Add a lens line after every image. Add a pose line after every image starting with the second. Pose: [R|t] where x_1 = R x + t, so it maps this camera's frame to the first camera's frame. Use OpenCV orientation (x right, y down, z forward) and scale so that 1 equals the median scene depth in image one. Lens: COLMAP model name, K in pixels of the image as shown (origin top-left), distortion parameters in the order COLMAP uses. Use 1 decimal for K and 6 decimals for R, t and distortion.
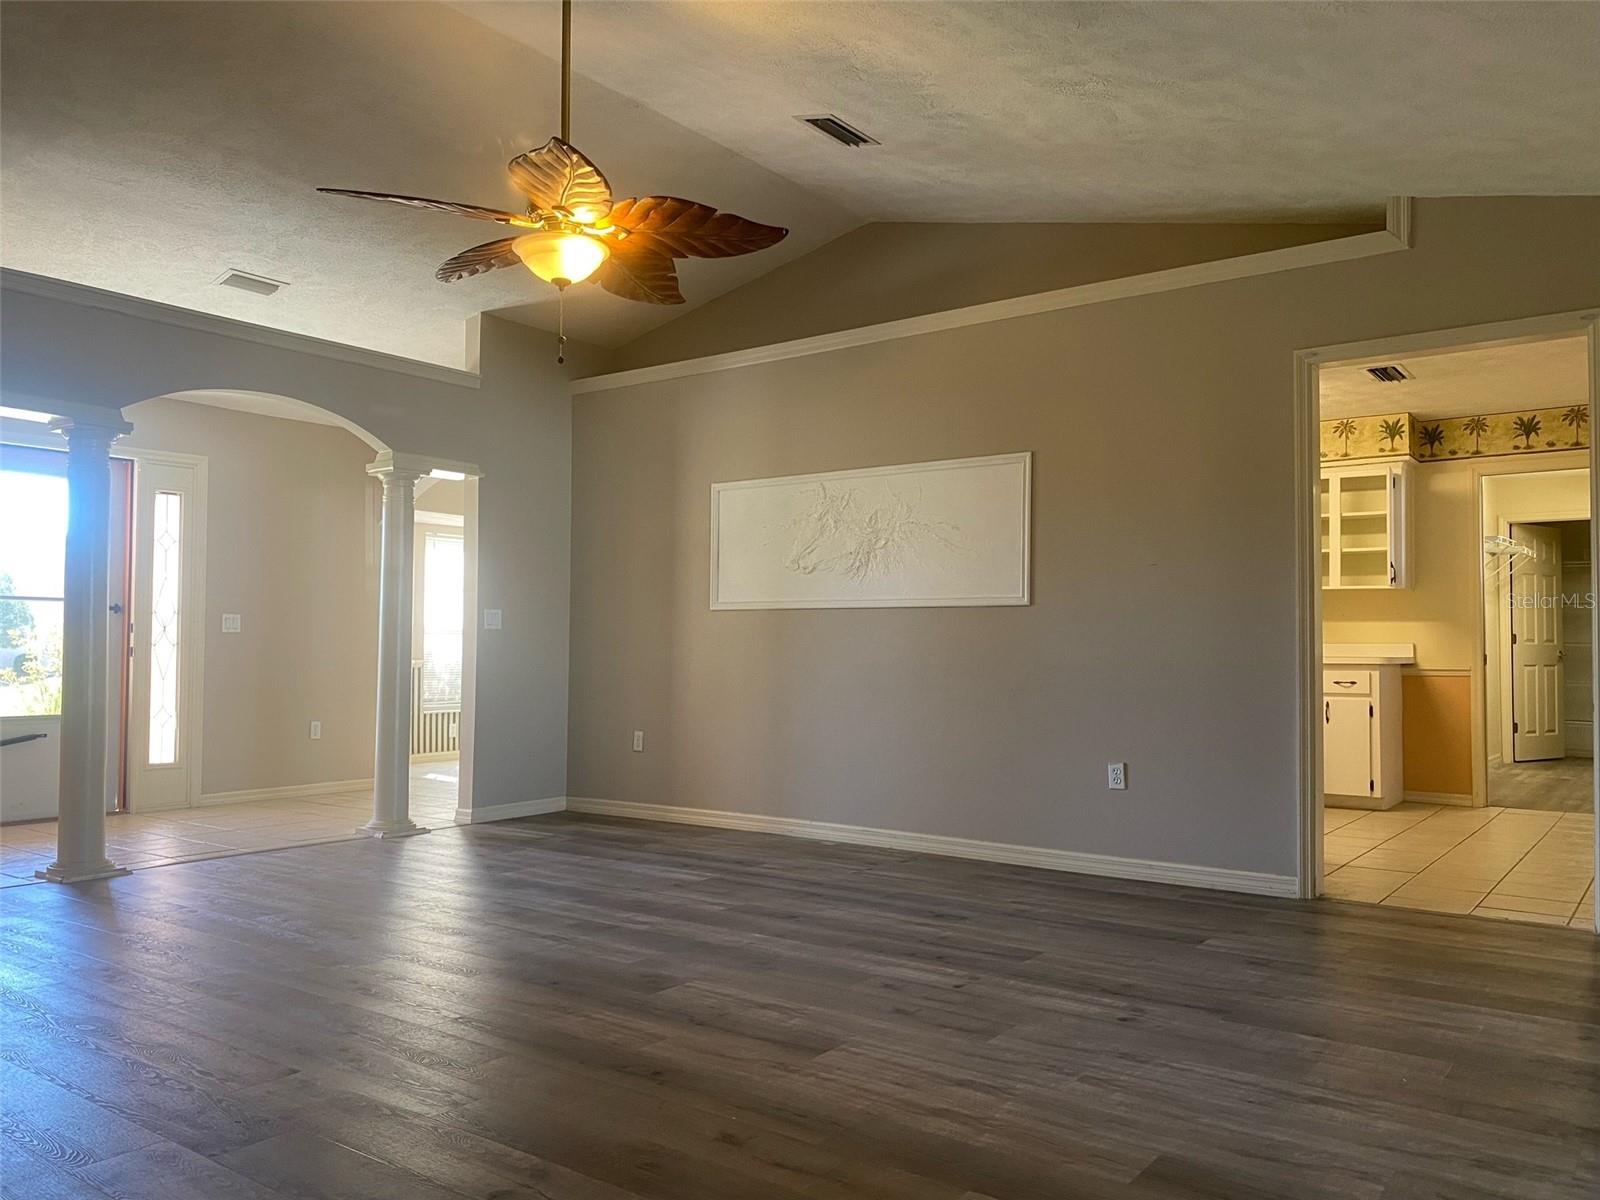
lens RADIAL K [[1222.5, 0, 805.3], [0, 1222.5, 600.8], [0, 0, 1]] dist [0.043218, -0.042269]
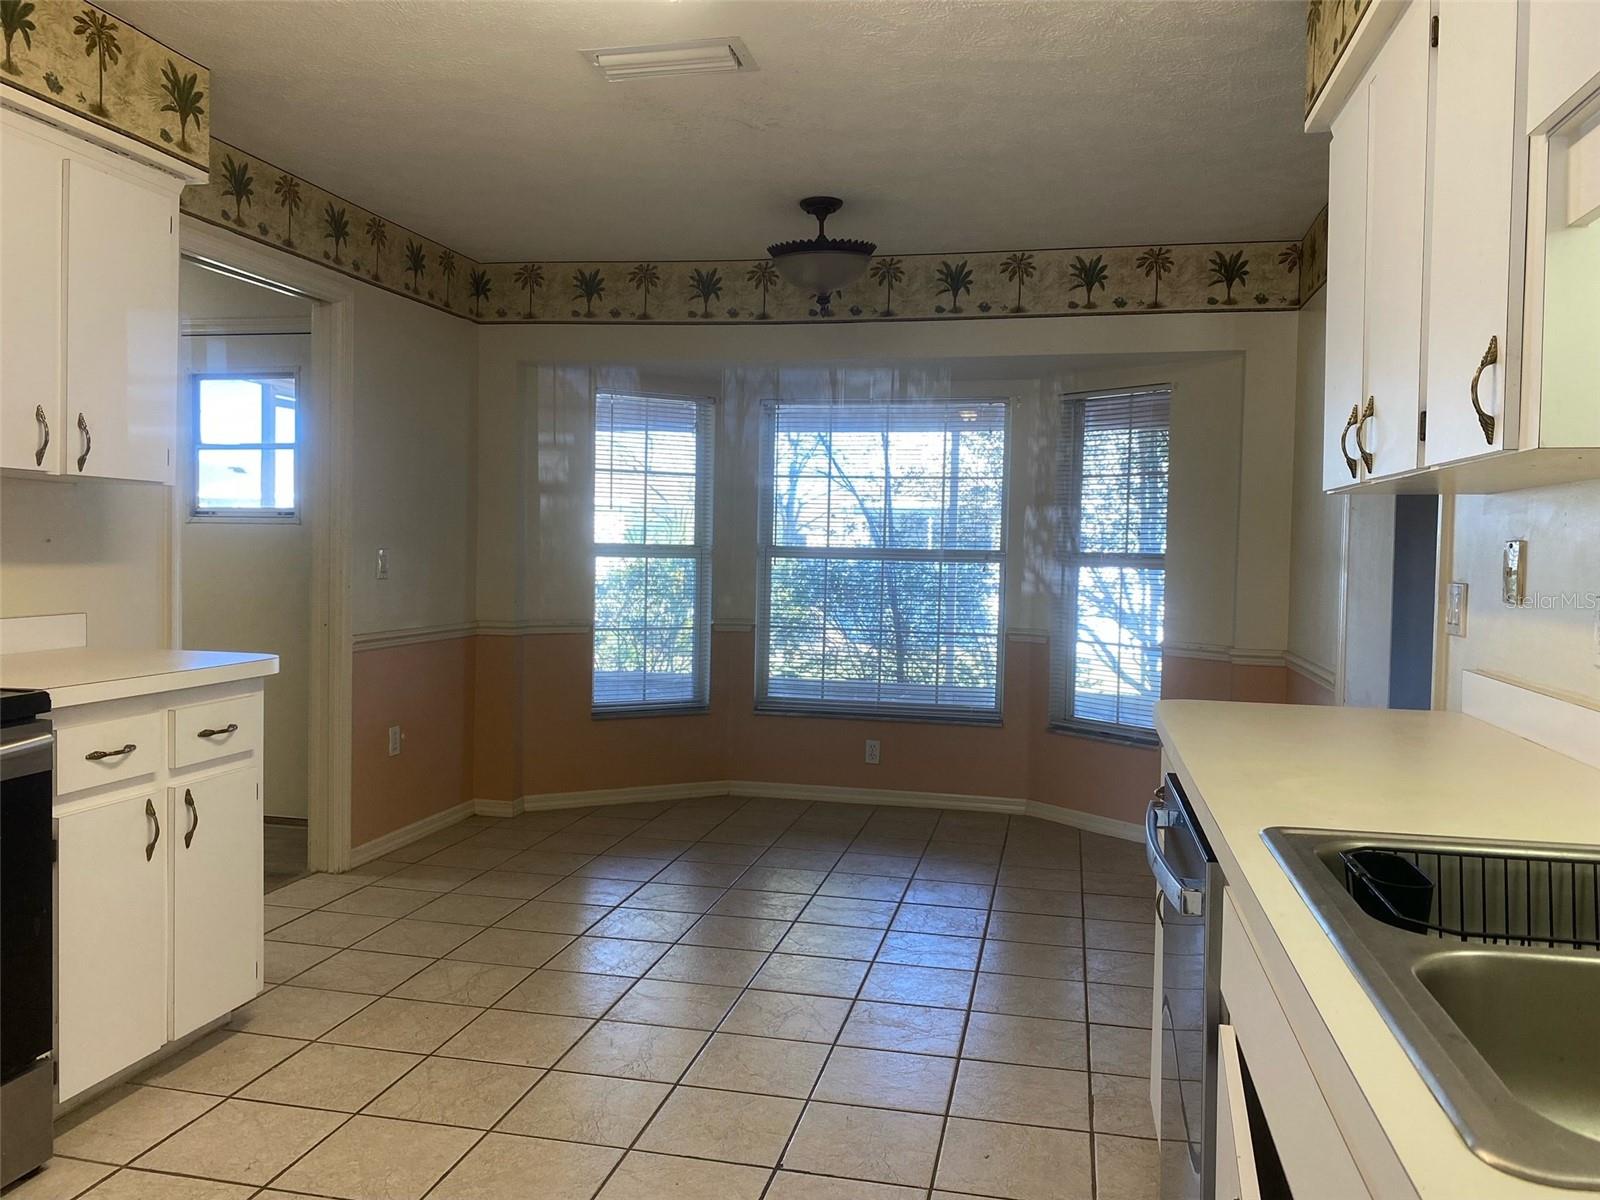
lens RADIAL K [[1223.3, 0, 800.7], [0, 1223.3, 595.3], [0, 0, 1]] dist [0.043153, -0.043092]
pose [[-0.413621, -0.047798, 0.909194, 0.026515], [-0.054536, 0.998129, 0.027663, 0.006092], [-0.908814, -0.038142, -0.415454, 1.730501]]
